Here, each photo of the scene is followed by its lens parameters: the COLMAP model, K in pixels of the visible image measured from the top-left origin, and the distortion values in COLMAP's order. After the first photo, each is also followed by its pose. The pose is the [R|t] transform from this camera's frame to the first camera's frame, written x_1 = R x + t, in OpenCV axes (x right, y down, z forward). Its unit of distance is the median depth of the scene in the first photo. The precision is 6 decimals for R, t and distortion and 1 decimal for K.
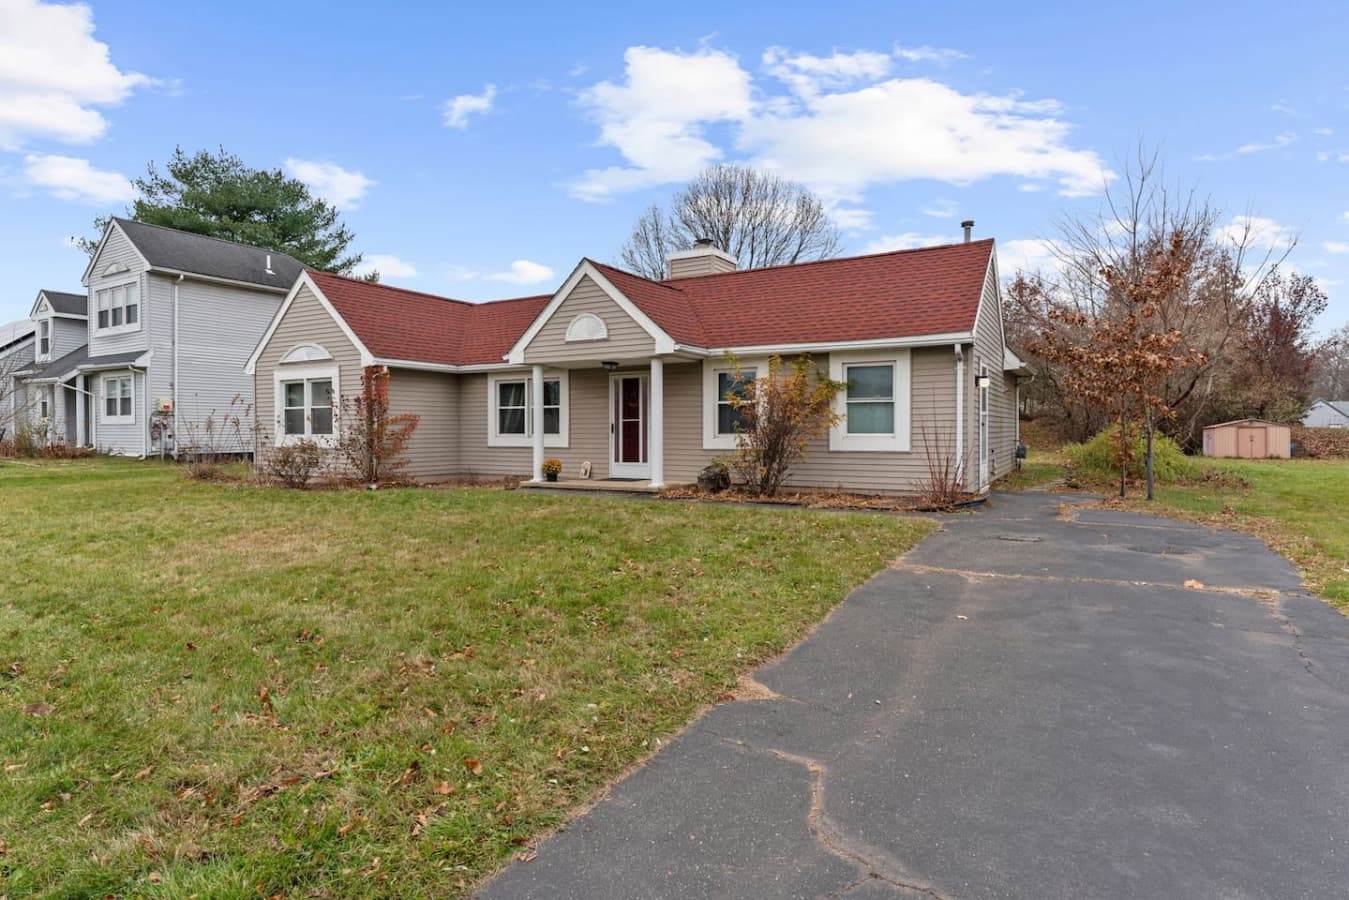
lens RADIAL K [[726.2, 0, 670.0], [0, 726.2, 440.8], [0, 0, 1]] dist [-0.000307, -0.000884]
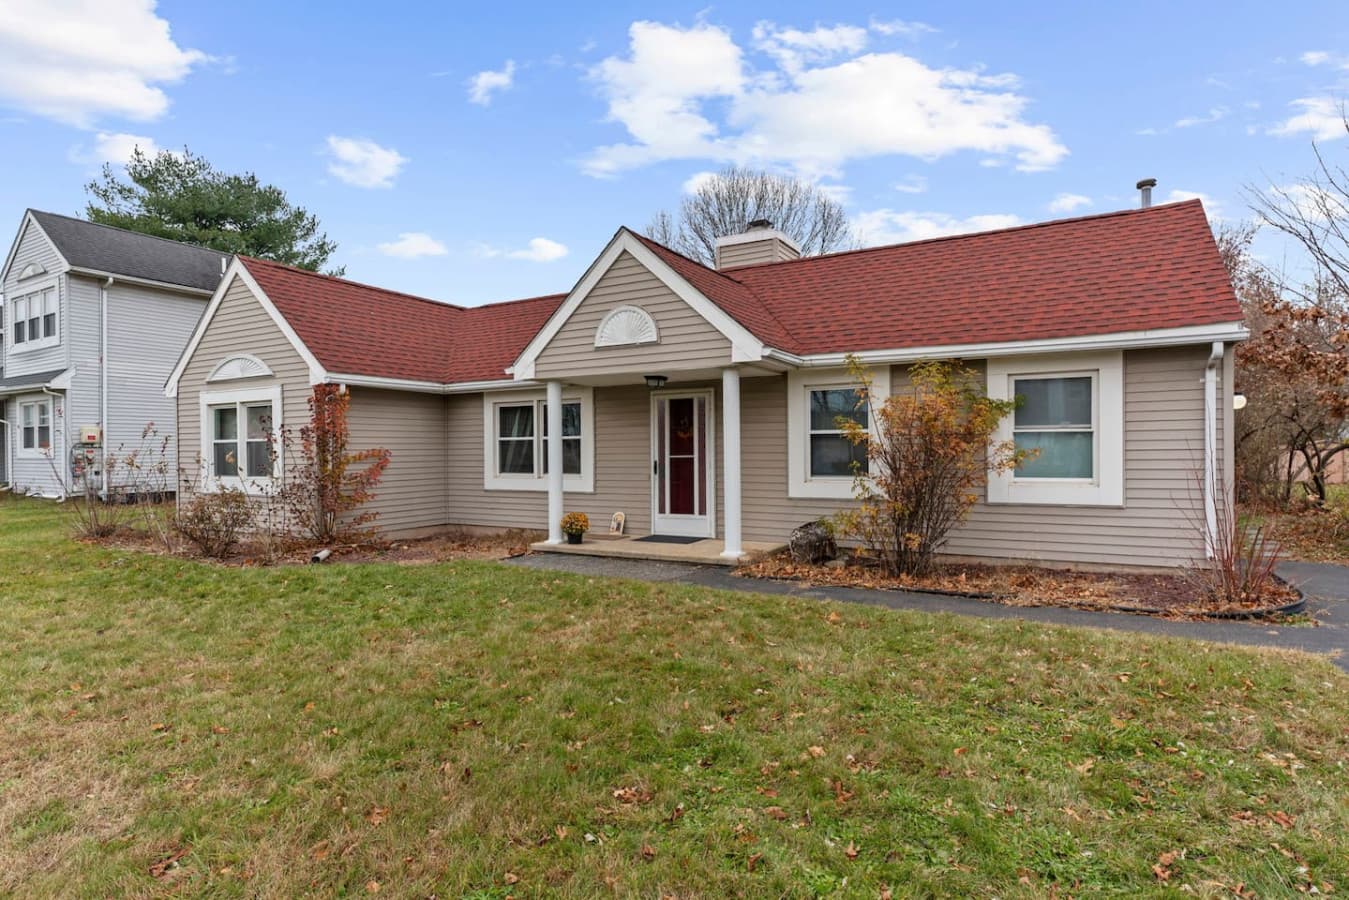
lens RADIAL K [[726.2, 0, 677.9], [0, 726.2, 454.6], [0, 0, 1]] dist [-0.000307, -0.000884]
pose [[0.999827, -0.007731, 0.016930, -0.066628], [0.007898, 0.999921, -0.009774, -0.021774], [-0.016853, 0.009906, 0.999809, 0.258192]]
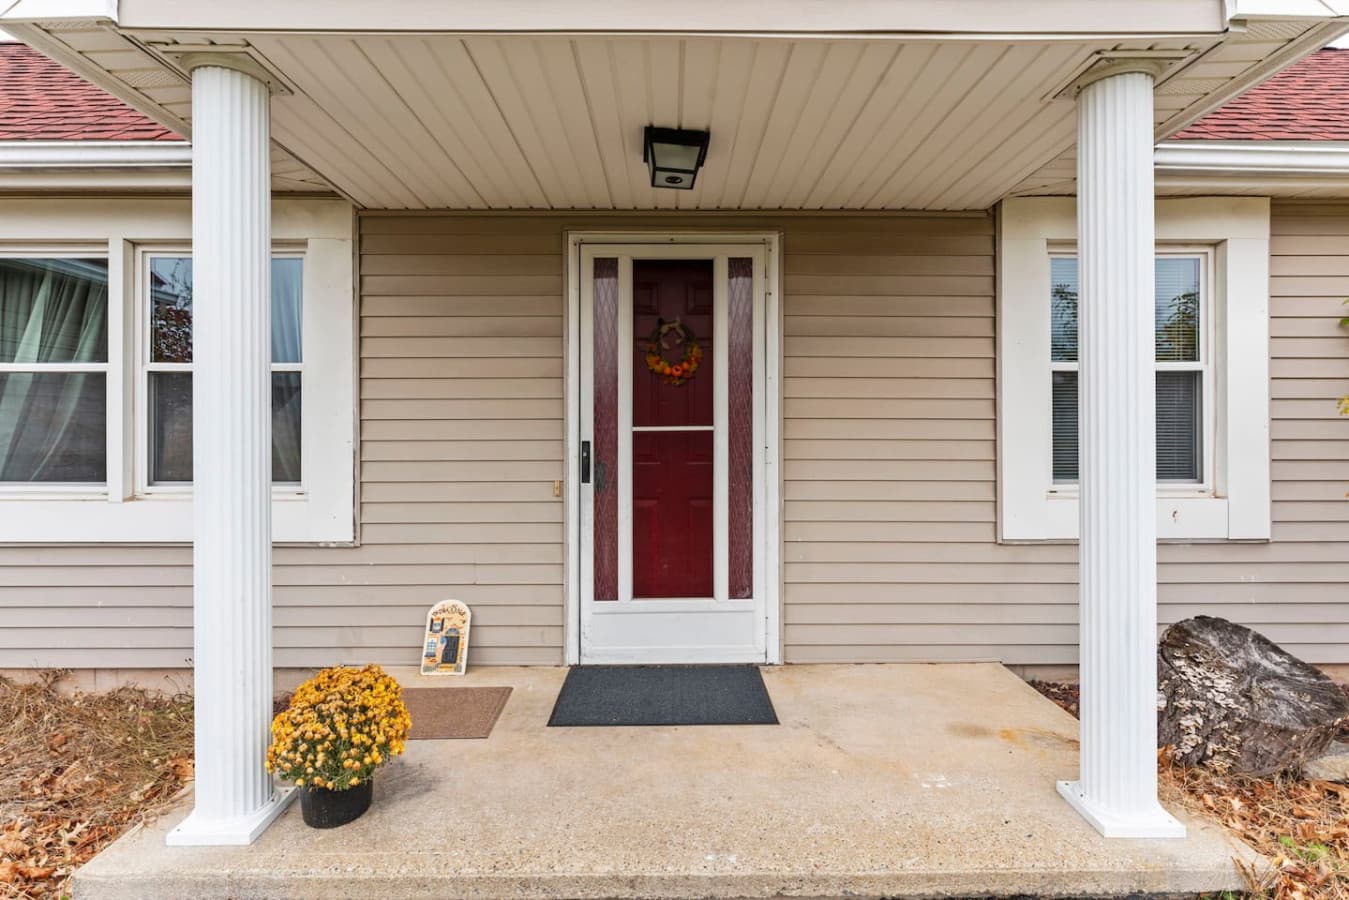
lens RADIAL K [[726.2, 0, 674.5], [0, 726.2, 449.2], [0, 0, 1]] dist [-0.000307, -0.000884]
pose [[0.861277, 0.002846, 0.508127, -0.170848], [0.007929, 0.999787, -0.019039, -0.015469], [-0.508073, 0.020427, 0.861072, 0.750352]]
